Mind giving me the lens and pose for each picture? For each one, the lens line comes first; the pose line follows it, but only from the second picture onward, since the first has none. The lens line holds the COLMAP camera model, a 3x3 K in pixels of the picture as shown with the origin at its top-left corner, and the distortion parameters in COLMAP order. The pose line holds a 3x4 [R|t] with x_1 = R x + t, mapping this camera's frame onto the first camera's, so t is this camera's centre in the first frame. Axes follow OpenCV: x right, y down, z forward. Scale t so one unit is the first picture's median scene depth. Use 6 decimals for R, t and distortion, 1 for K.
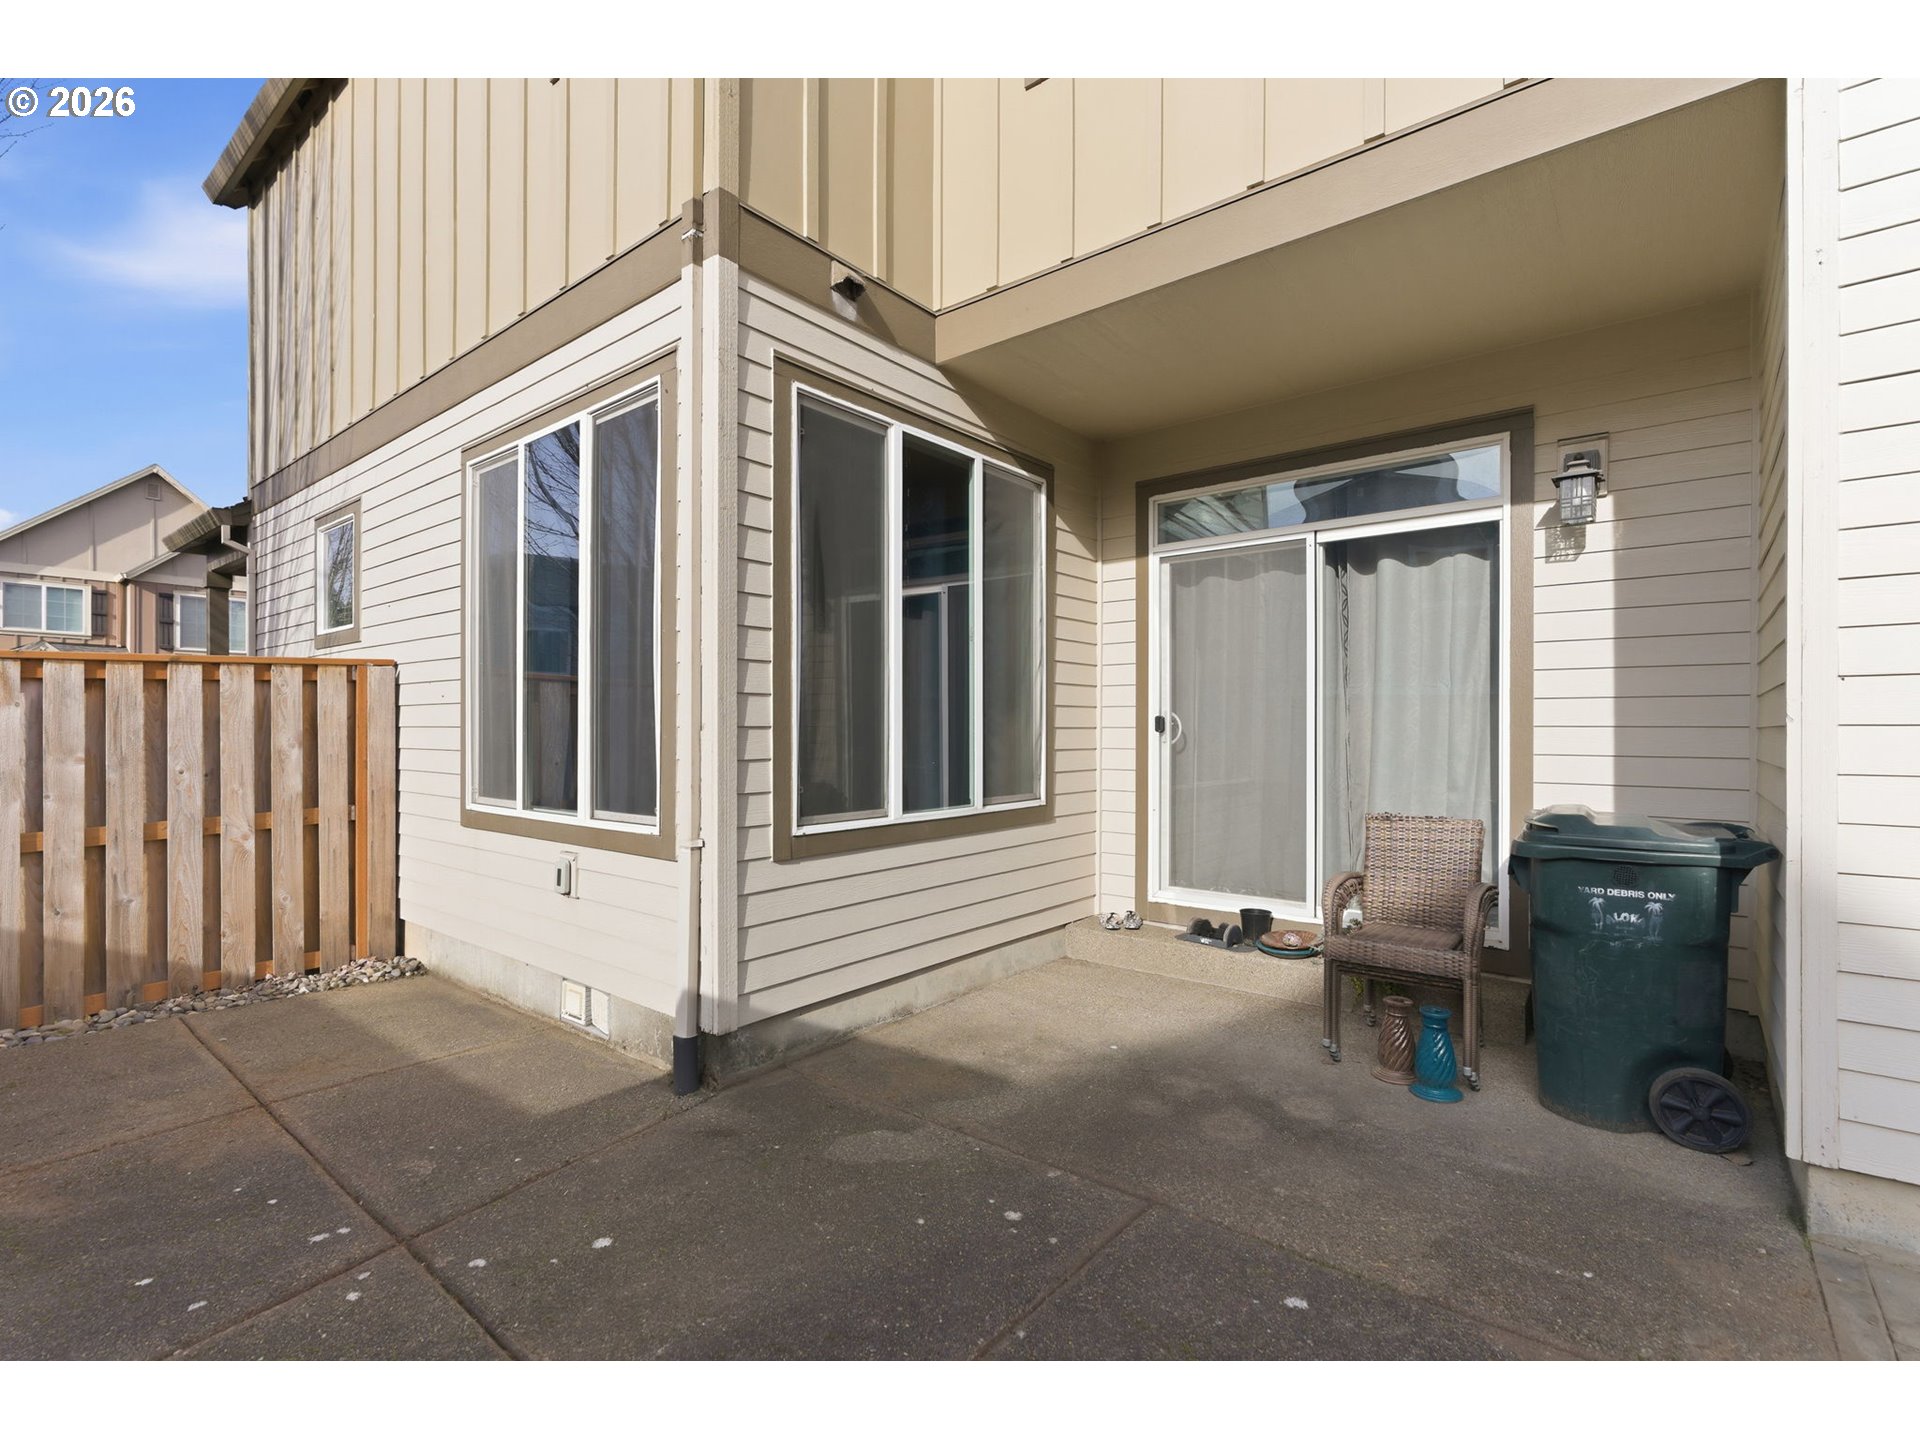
lens RADIAL K [[876.0, 0, 959.6], [0, 876.0, 734.3], [0, 0, 1]] dist [0.001942, 0.000831]
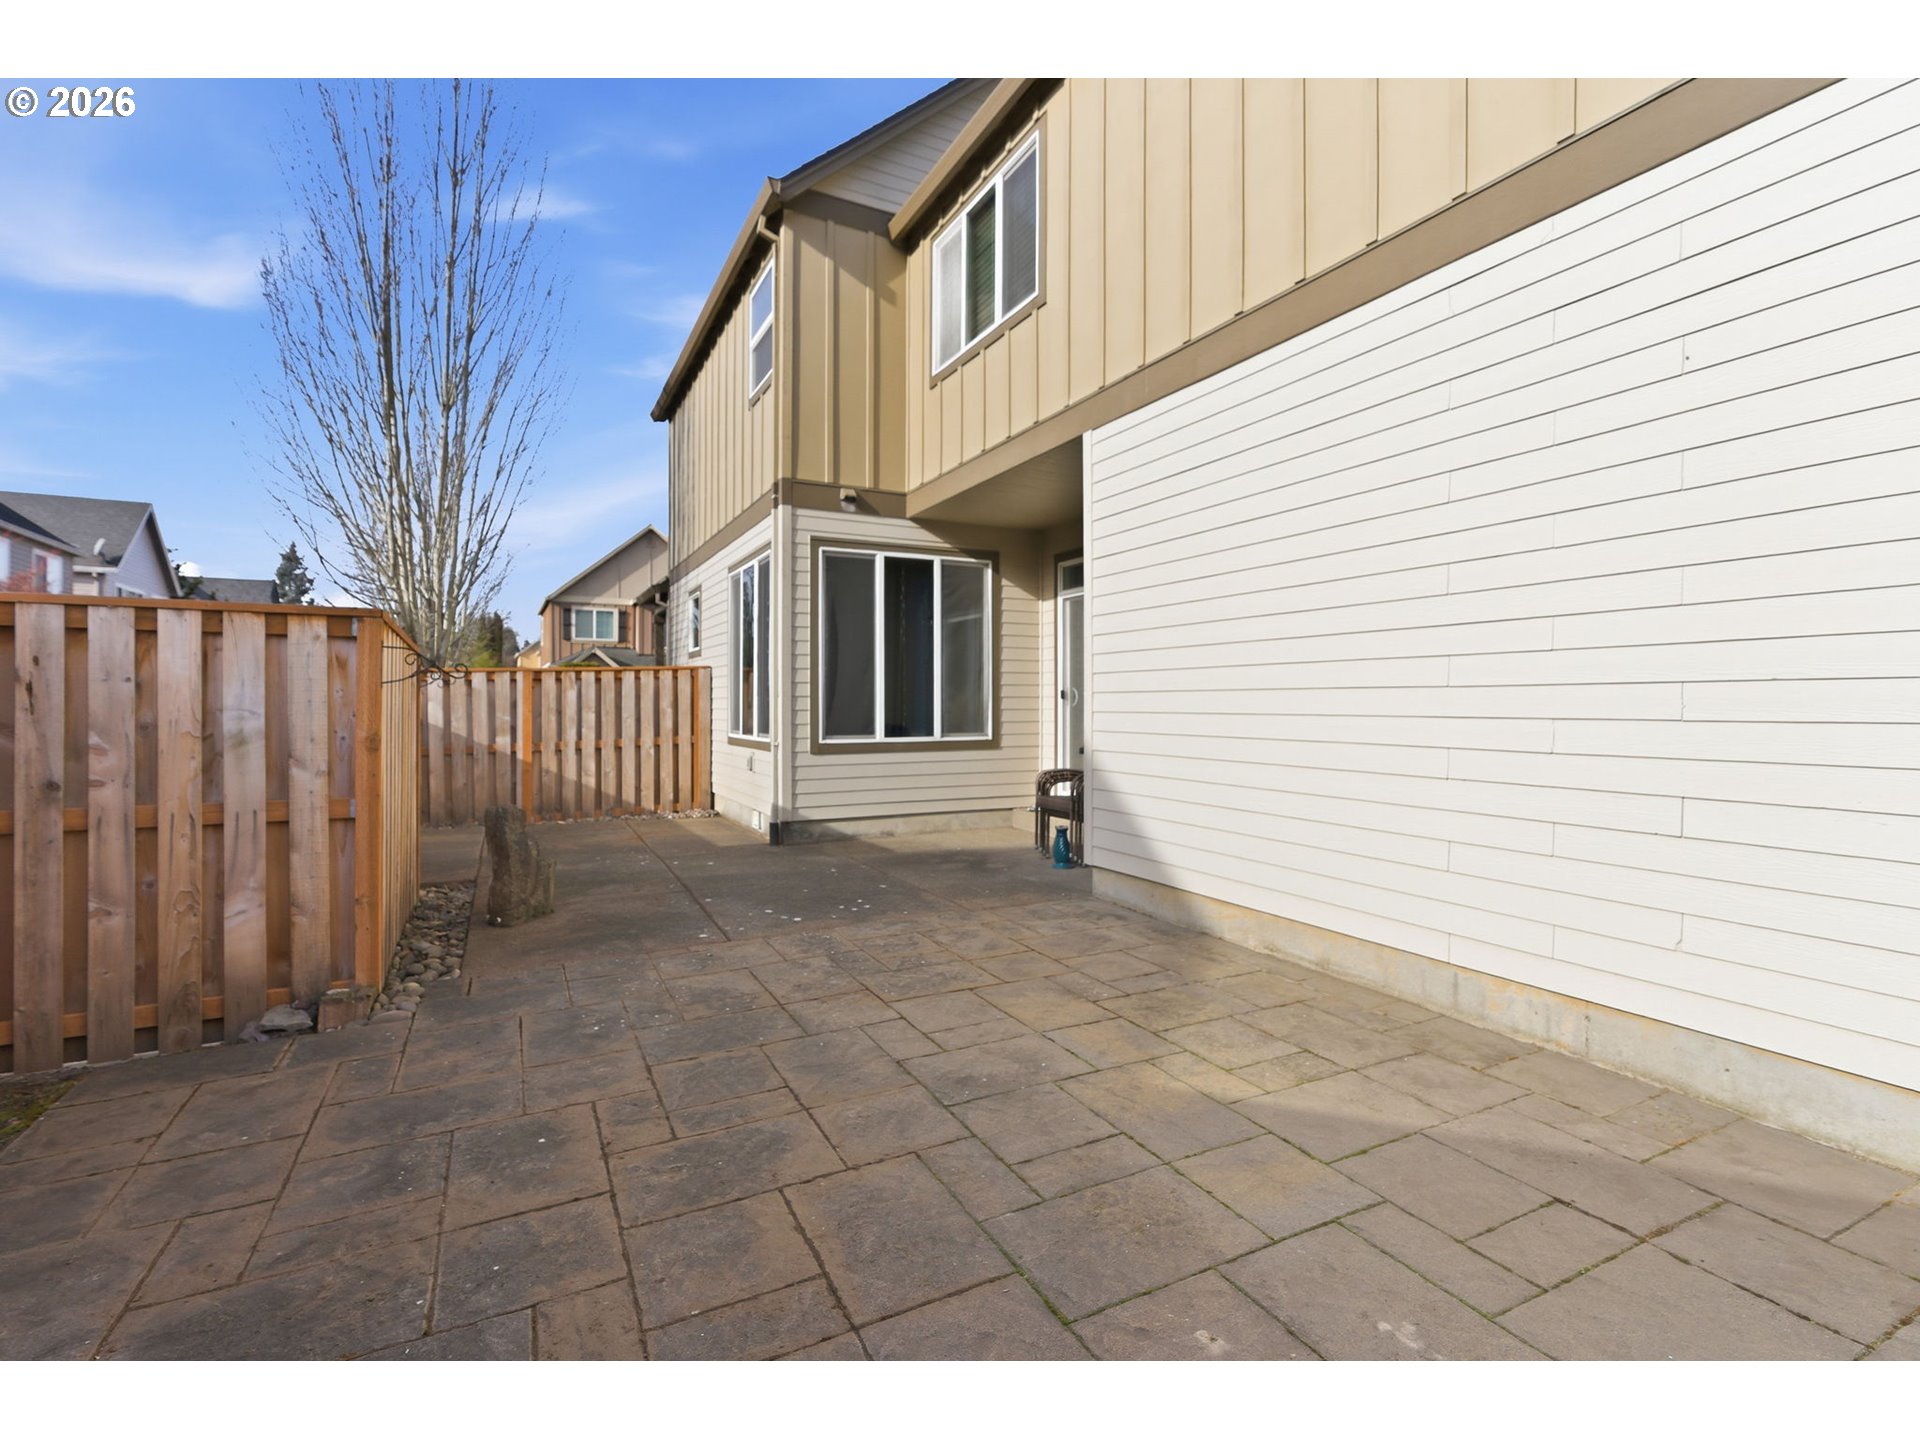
lens RADIAL K [[865.6, 0, 966.1], [0, 865.6, 711.4], [0, 0, 1]] dist [-0.000402, 0.000238]
pose [[0.918904, 0.001808, -0.394478, 0.831135], [-0.000786, 0.999996, 0.002753, 0.019043], [0.394481, -0.002220, 0.918901, -0.739244]]
